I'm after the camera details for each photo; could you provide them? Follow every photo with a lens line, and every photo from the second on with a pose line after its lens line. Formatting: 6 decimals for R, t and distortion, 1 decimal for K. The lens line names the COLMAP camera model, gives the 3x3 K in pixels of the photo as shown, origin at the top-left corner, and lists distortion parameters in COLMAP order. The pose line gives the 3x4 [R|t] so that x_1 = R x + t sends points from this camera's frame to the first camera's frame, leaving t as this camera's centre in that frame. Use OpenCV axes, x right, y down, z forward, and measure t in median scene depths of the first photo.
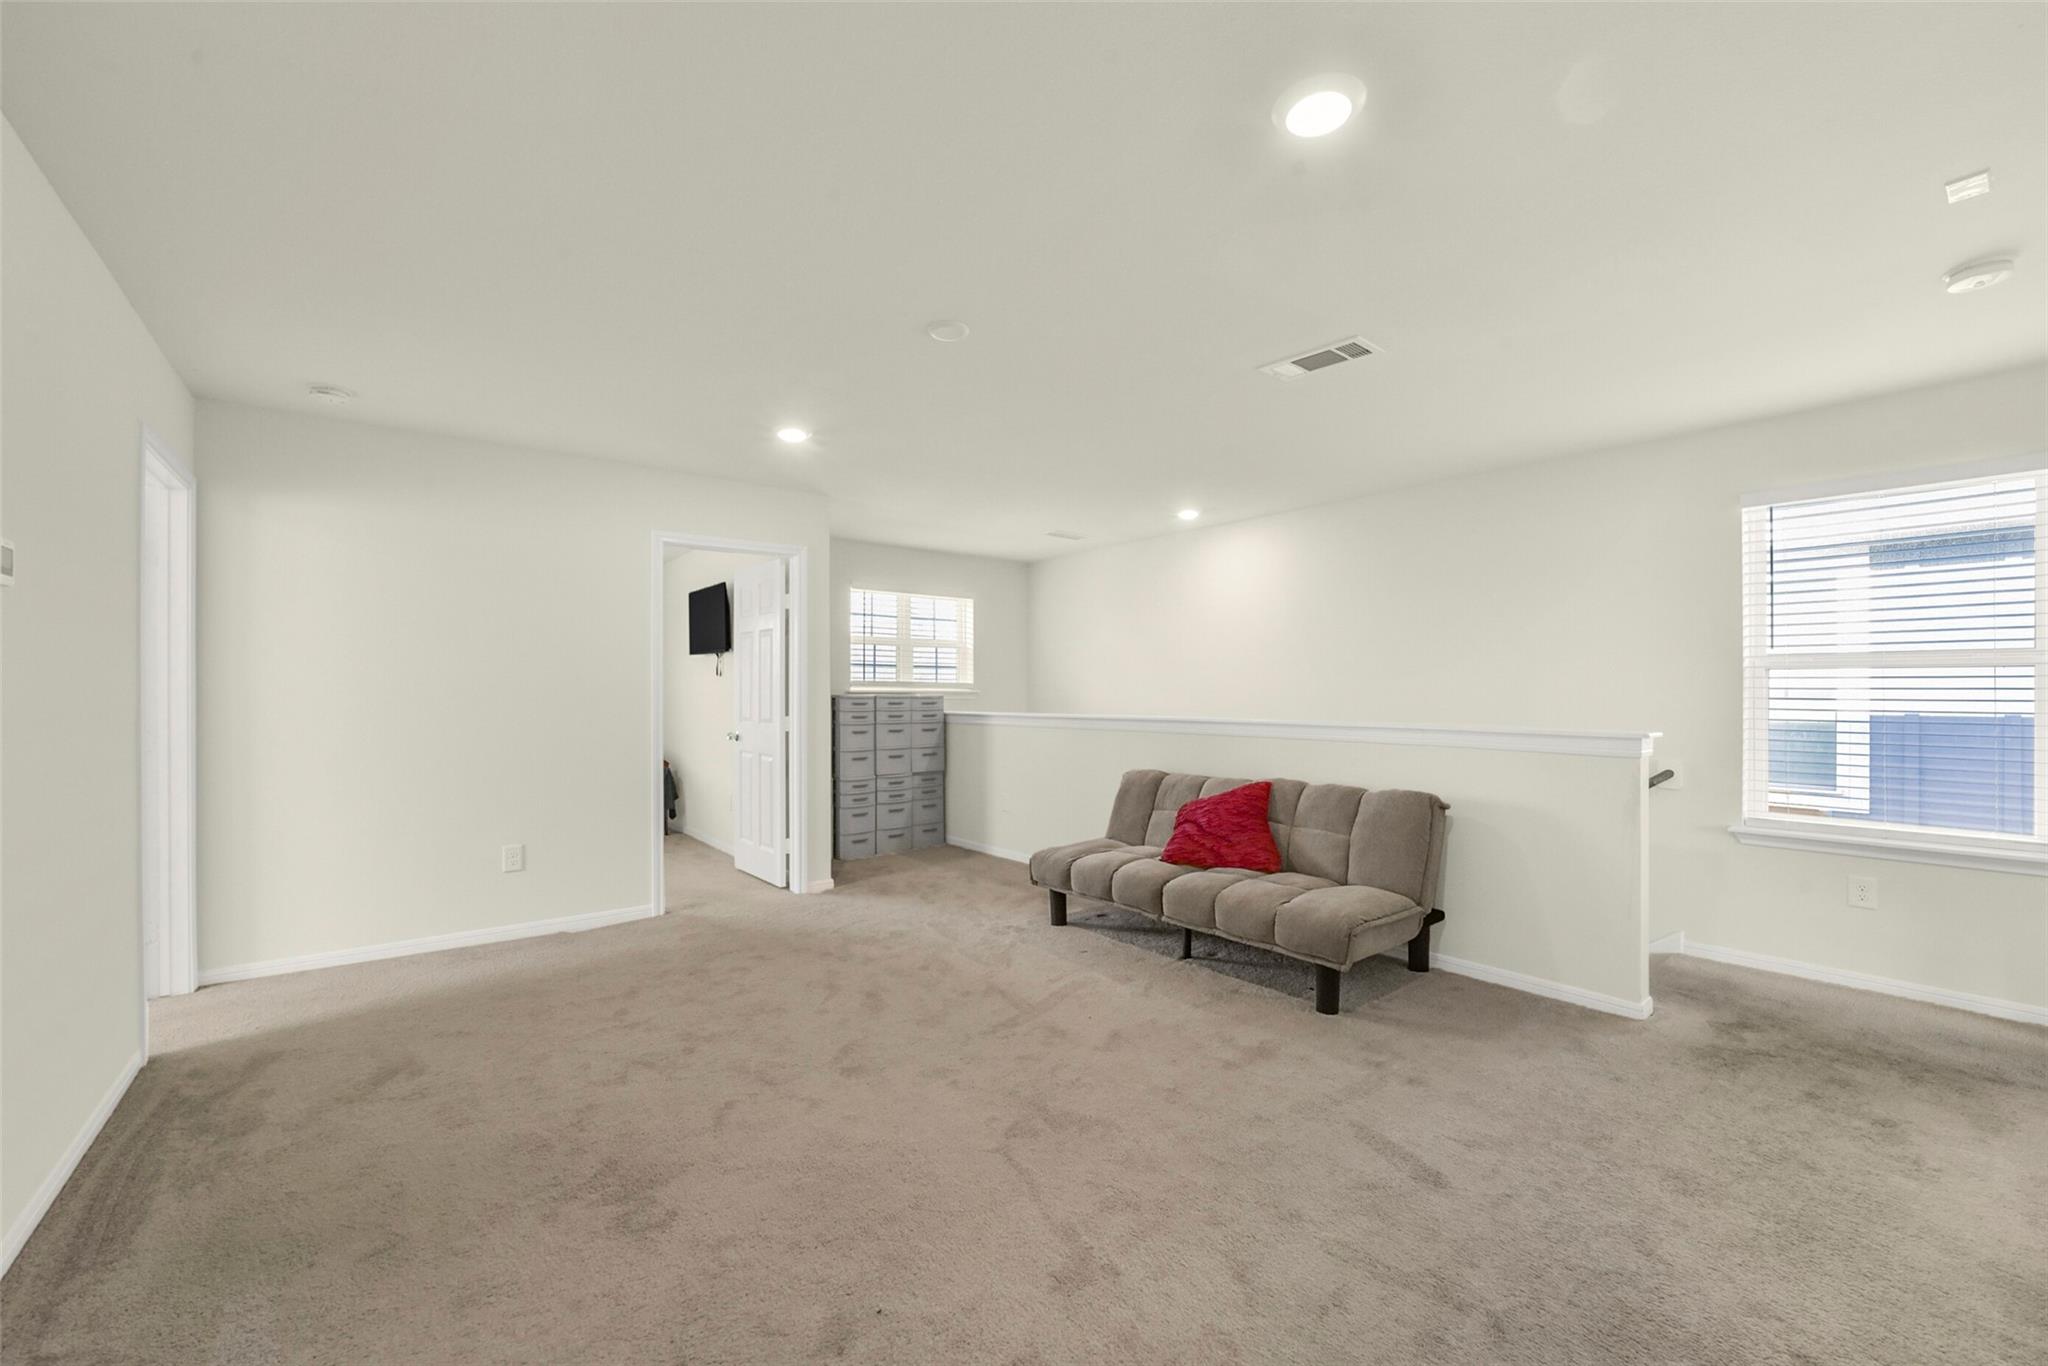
lens RADIAL K [[832.7, 0, 1020.1], [0, 832.7, 675.6], [0, 0, 1]] dist [-0.002550, 0.000327]
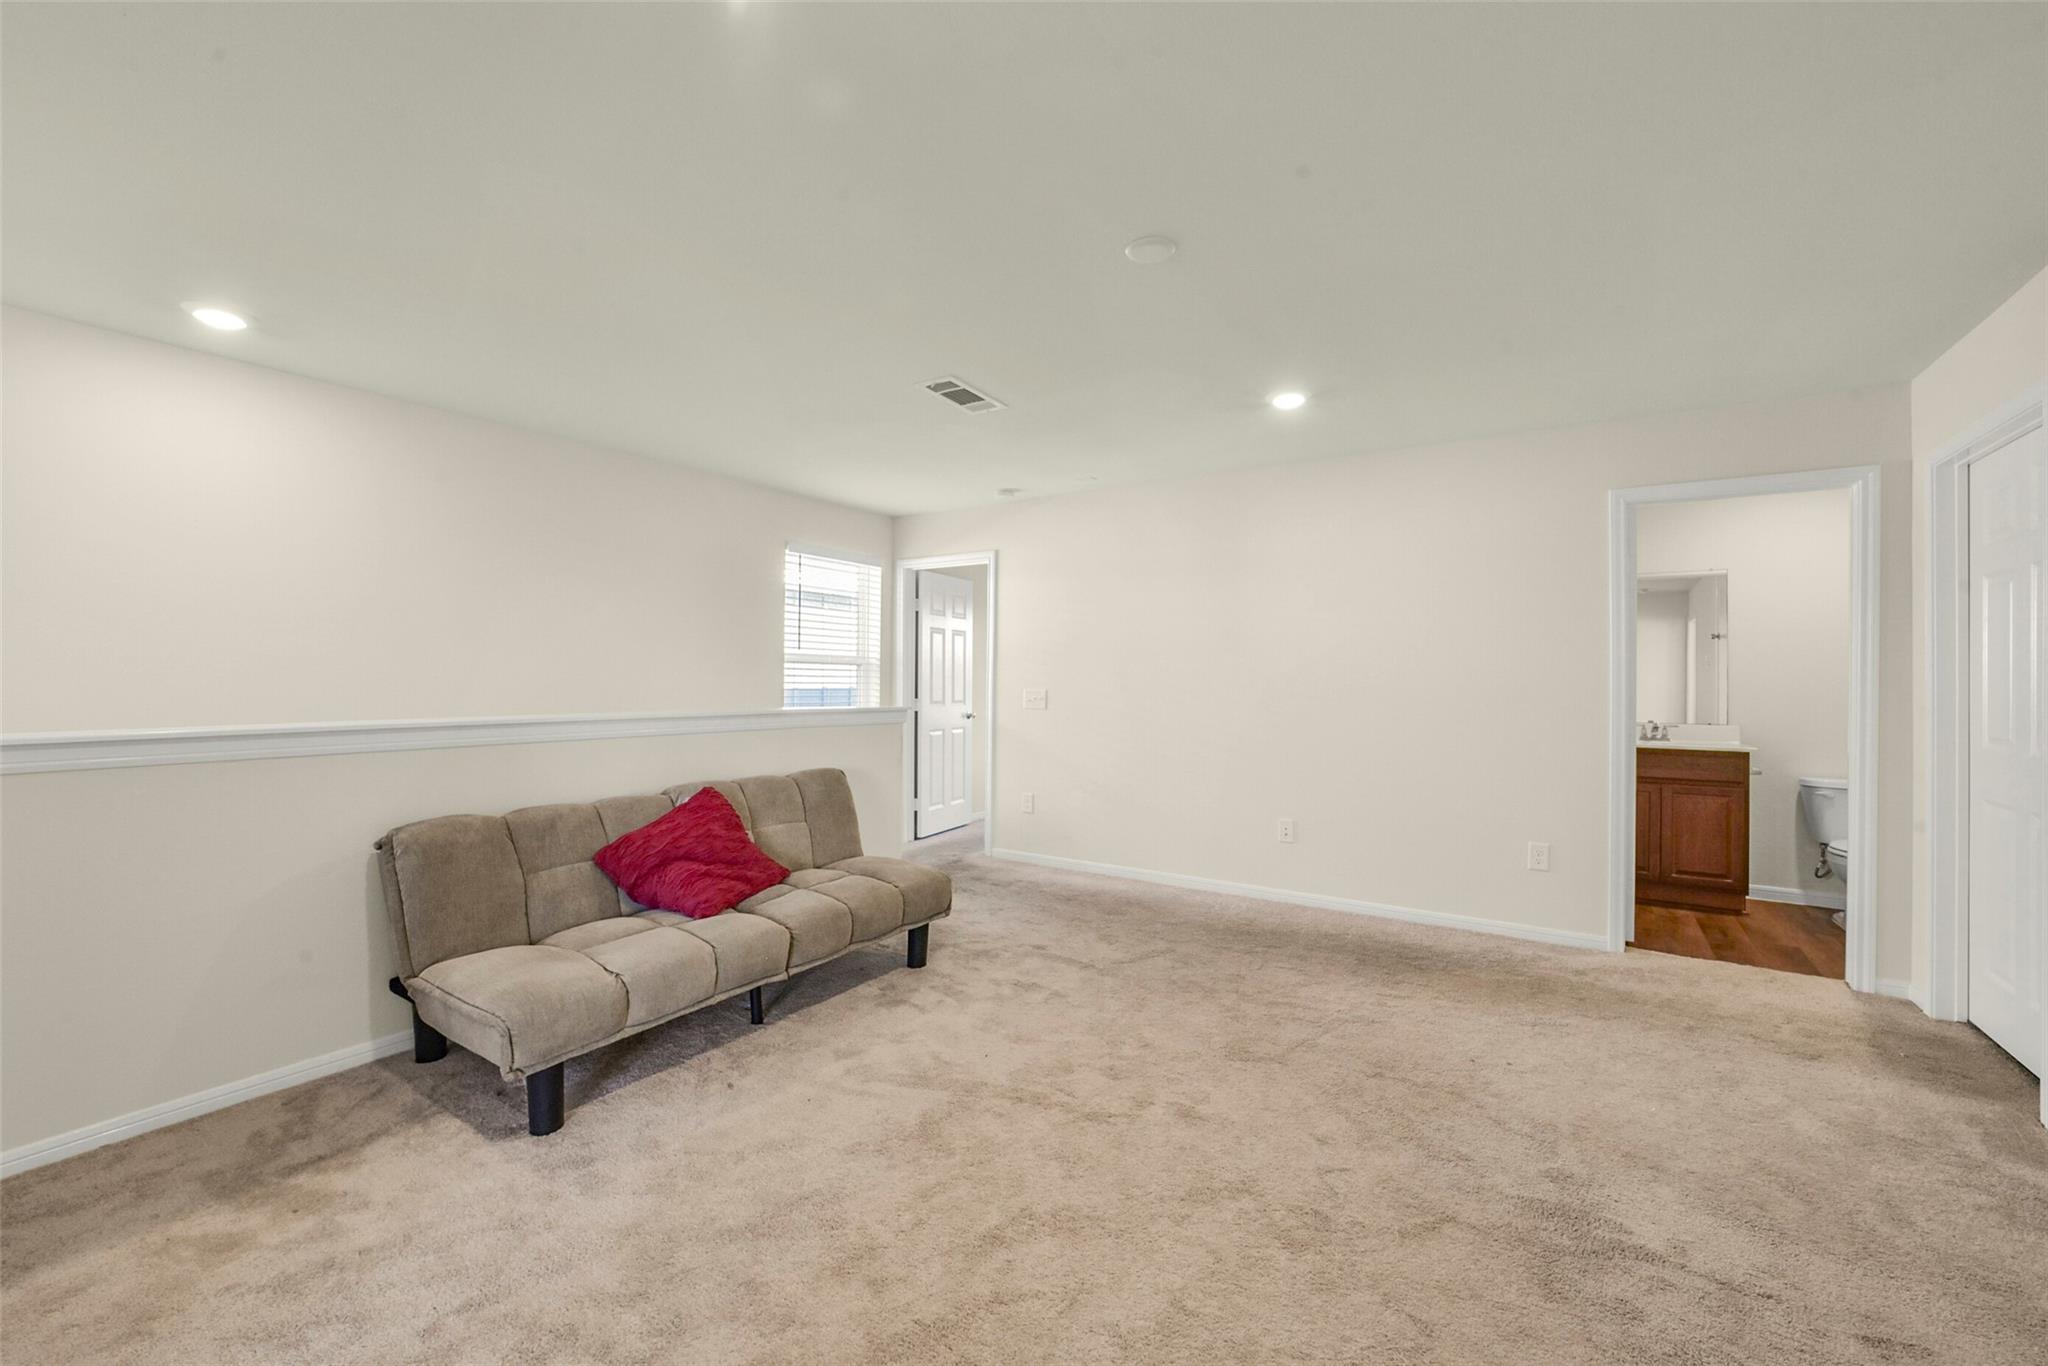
lens RADIAL K [[832.7, 0, 1023.4], [0, 832.7, 680.5], [0, 0, 1]] dist [-0.002550, 0.000327]
pose [[-0.326073, -0.015146, 0.945223, -0.693700], [-0.040294, 0.999186, 0.002110, 0.005205], [-0.944485, -0.037399, -0.326418, 1.152353]]
